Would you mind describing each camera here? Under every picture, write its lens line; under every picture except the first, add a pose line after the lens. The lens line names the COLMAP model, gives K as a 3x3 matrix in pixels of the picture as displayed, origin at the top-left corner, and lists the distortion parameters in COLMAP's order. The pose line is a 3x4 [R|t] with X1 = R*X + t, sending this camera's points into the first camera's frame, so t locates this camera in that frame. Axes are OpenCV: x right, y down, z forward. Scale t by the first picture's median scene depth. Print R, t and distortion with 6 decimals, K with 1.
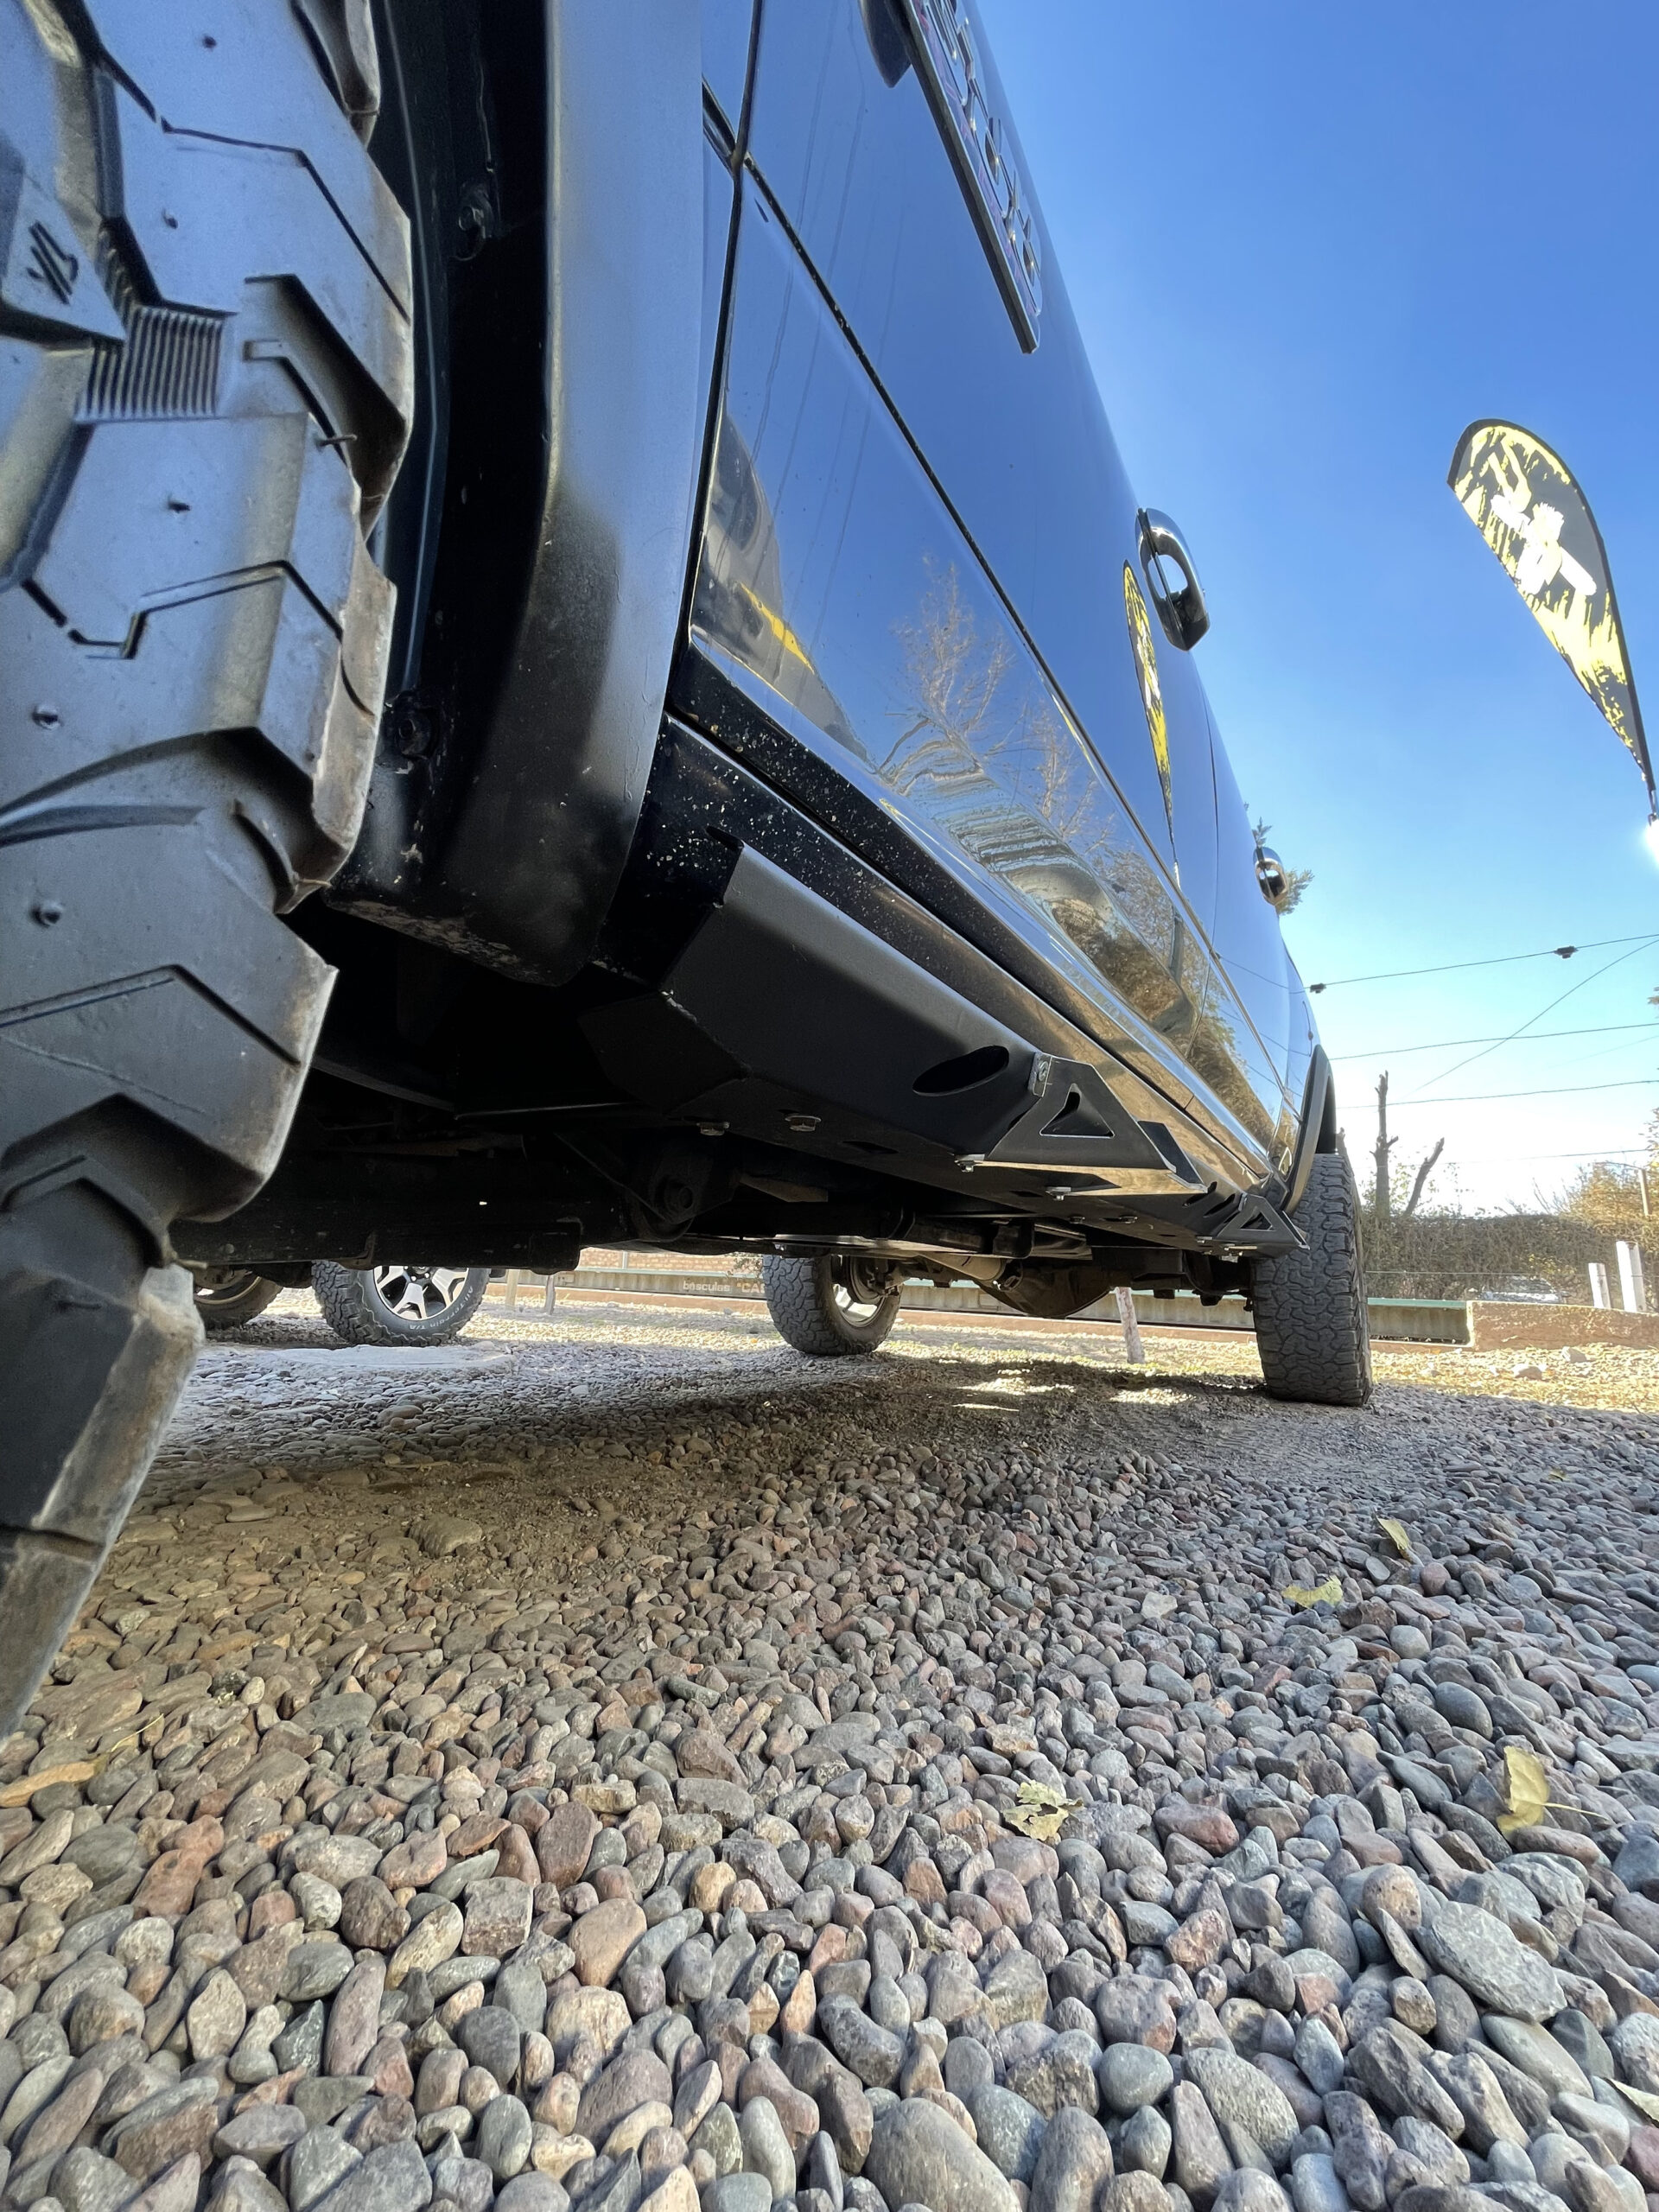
lens RADIAL K [[891.0, 0, 811.1], [0, 891.0, 1061.7], [0, 0, 1]] dist [-0.006931, 0.003842]
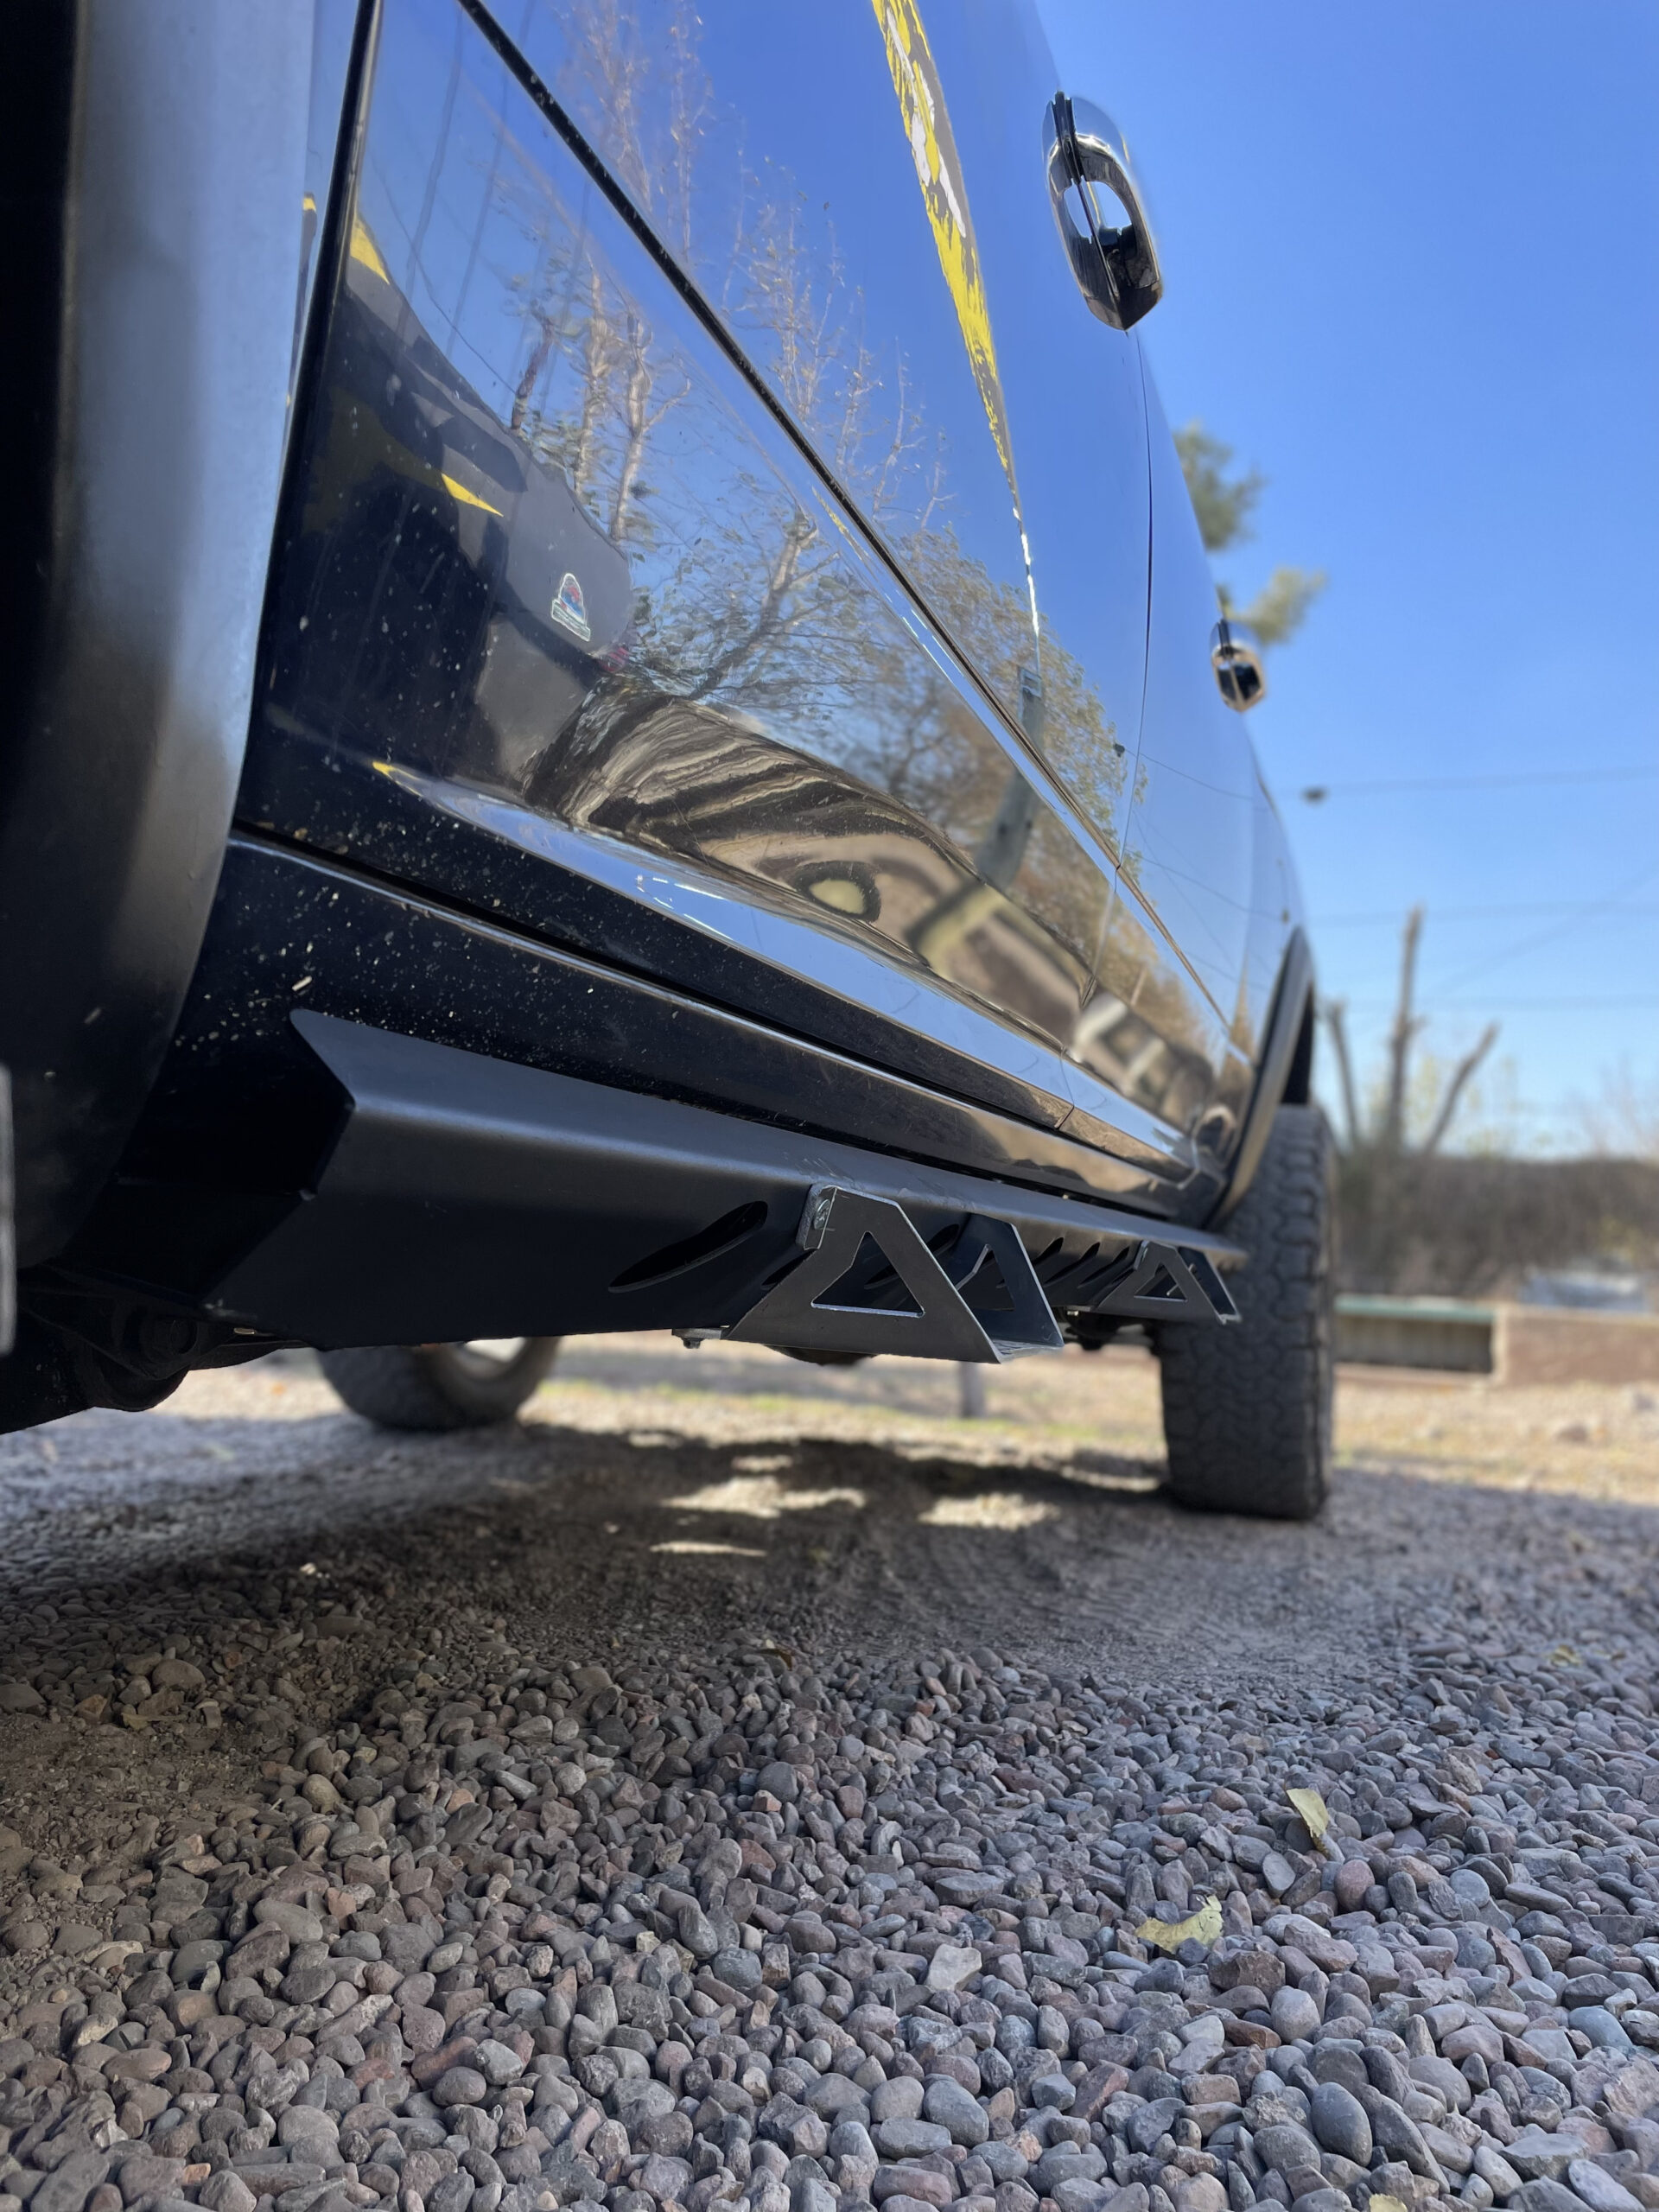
lens RADIAL K [[1675.6, 0, 794.7], [0, 1675.6, 1019.6], [0, 0, 1]] dist [0.064946, -0.084051]
pose [[0.973595, 0.038076, 0.225084, -0.014318], [-0.058966, 0.994477, 0.086826, -0.121122], [-0.220535, -0.097806, 0.970463, -0.065053]]
